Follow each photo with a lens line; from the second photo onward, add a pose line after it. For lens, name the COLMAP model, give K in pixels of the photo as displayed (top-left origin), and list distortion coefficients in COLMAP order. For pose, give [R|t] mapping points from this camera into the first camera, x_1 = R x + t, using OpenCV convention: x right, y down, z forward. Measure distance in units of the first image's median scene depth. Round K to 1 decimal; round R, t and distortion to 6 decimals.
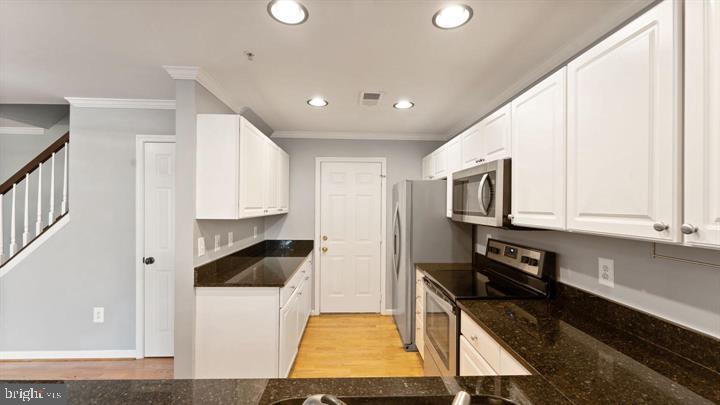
lens RADIAL K [[289.4, 0, 358.9], [0, 289.4, 204.8], [0, 0, 1]] dist [-0.001155, -0.000204]
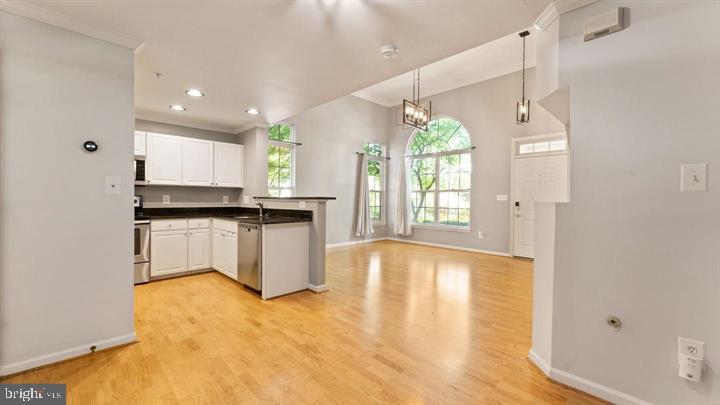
lens RADIAL K [[288.9, 0, 360.0], [0, 288.9, 202.5], [0, 0, 1]] dist [0.002263, 0.000485]
pose [[-0.673392, -0.023777, 0.738903, -1.685663], [-0.016969, 0.999716, 0.016705, 0.103298], [-0.739091, -0.001289, -0.673604, 0.906200]]
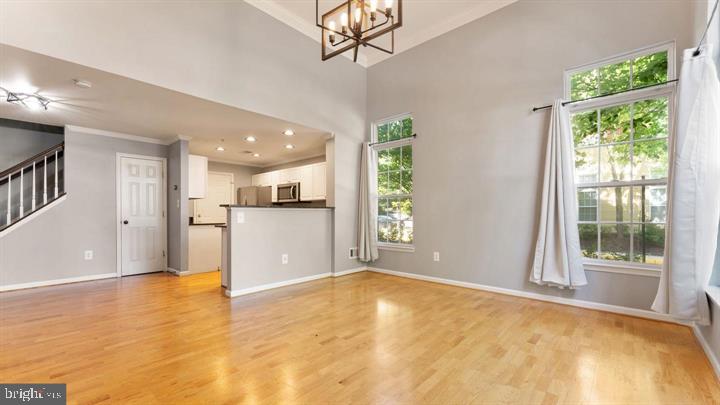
lens RADIAL K [[296.8, 0, 358.6], [0, 296.8, 213.3], [0, 0, 1]] dist [0.002540, 0.000170]
pose [[0.700926, -0.008021, 0.713189, -1.112828], [0.006513, 0.999967, 0.004845, 0.146892], [-0.713204, 0.001249, 0.700955, -1.468763]]
